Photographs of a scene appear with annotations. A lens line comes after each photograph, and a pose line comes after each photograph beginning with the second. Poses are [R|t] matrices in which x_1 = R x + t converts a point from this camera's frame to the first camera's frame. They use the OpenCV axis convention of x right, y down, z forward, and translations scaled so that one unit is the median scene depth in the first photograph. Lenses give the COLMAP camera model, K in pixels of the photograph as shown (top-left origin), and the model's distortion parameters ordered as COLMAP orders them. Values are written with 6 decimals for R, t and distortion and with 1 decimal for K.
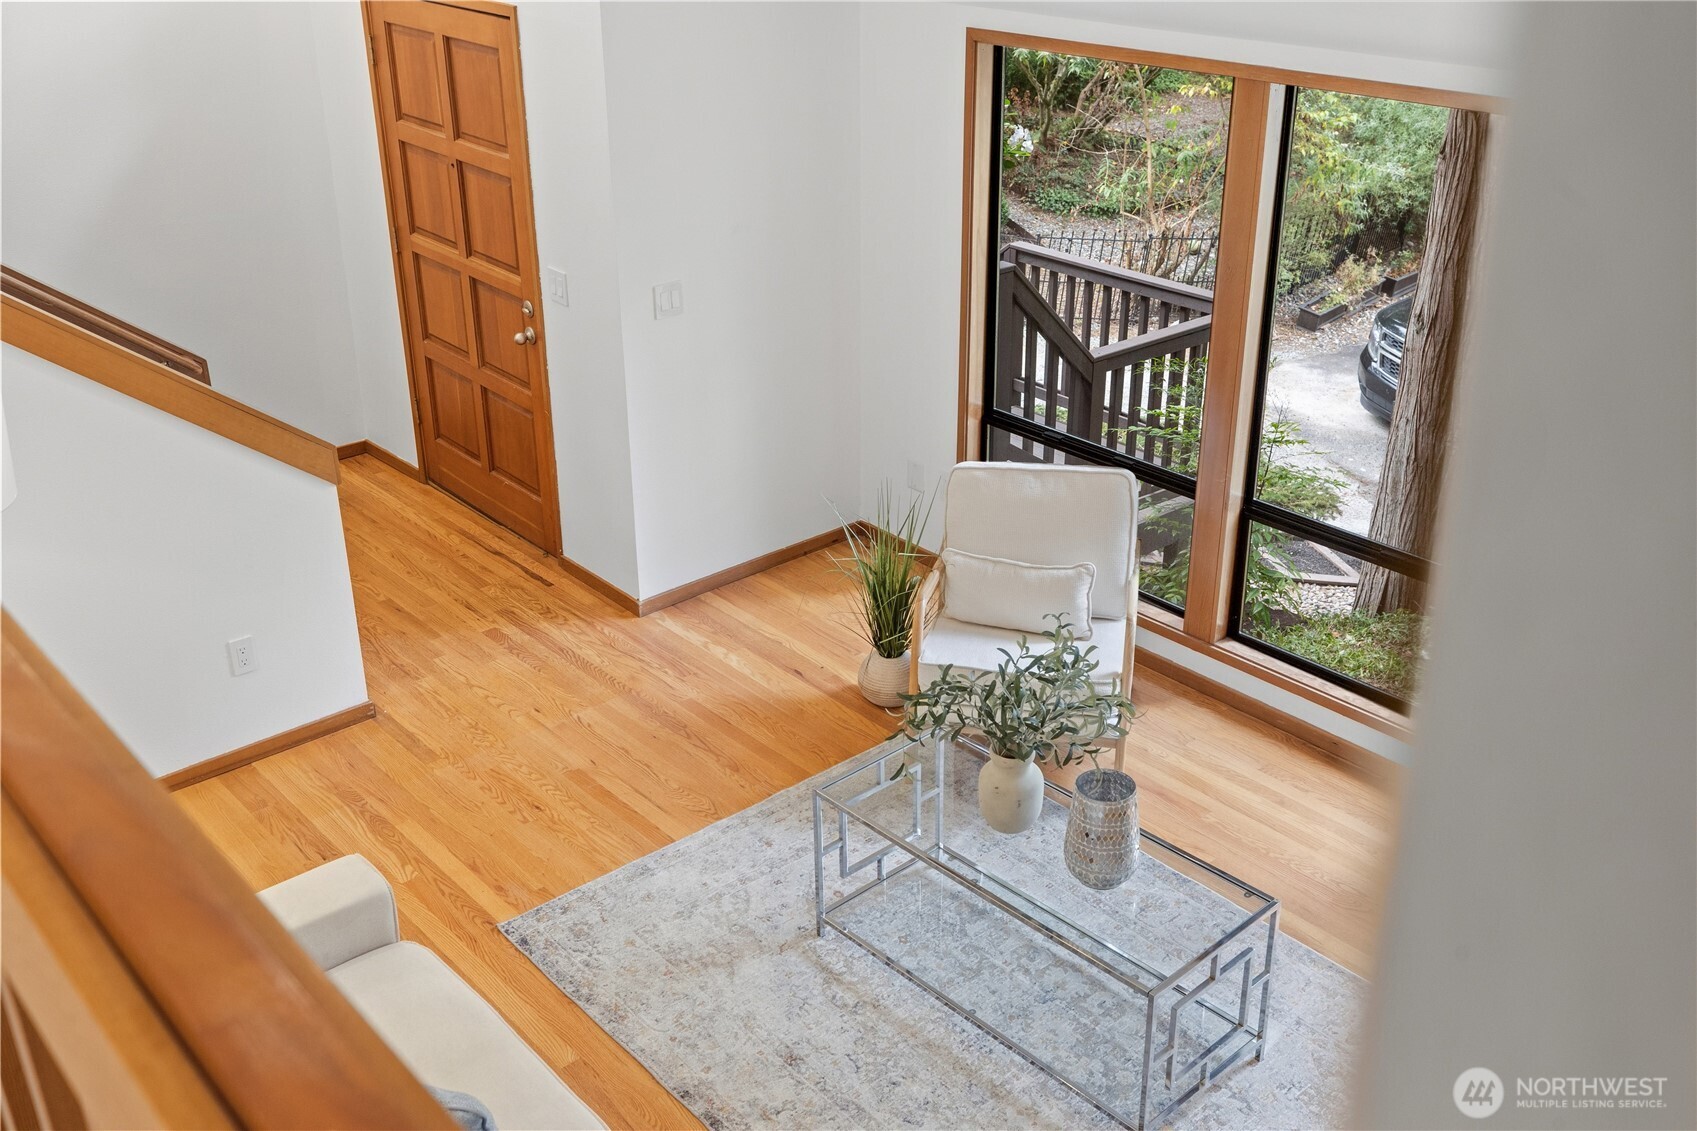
lens RADIAL K [[1584.5, 0, 854.0], [0, 1584.5, 564.5], [0, 0, 1]] dist [0.009889, 0.000000]
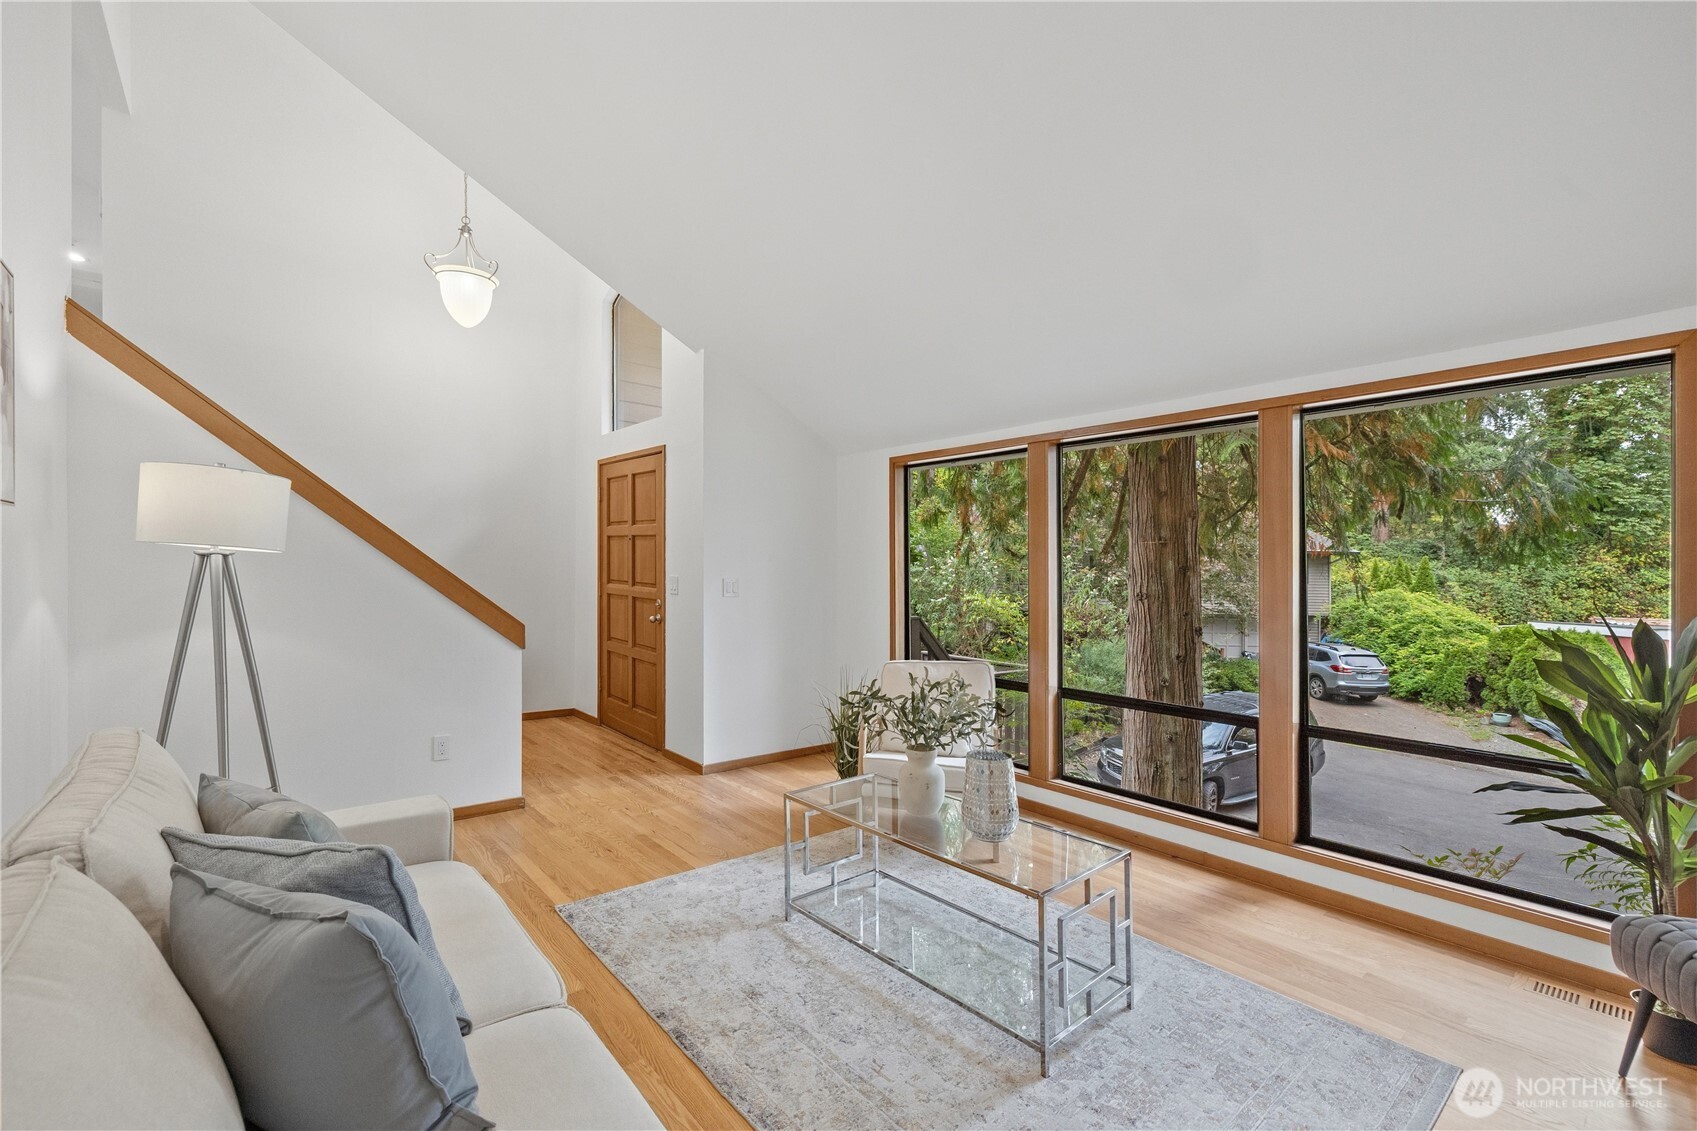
lens RADIAL K [[719.2, 0, 833.5], [0, 719.2, 566.3], [0, 0, 1]] dist [0.002051, -0.000982]
pose [[0.999610, 0.004224, -0.027594, 0.032294], [-0.015481, 0.906434, -0.422064, 0.206418], [0.023229, 0.422327, 0.906146, 0.292238]]
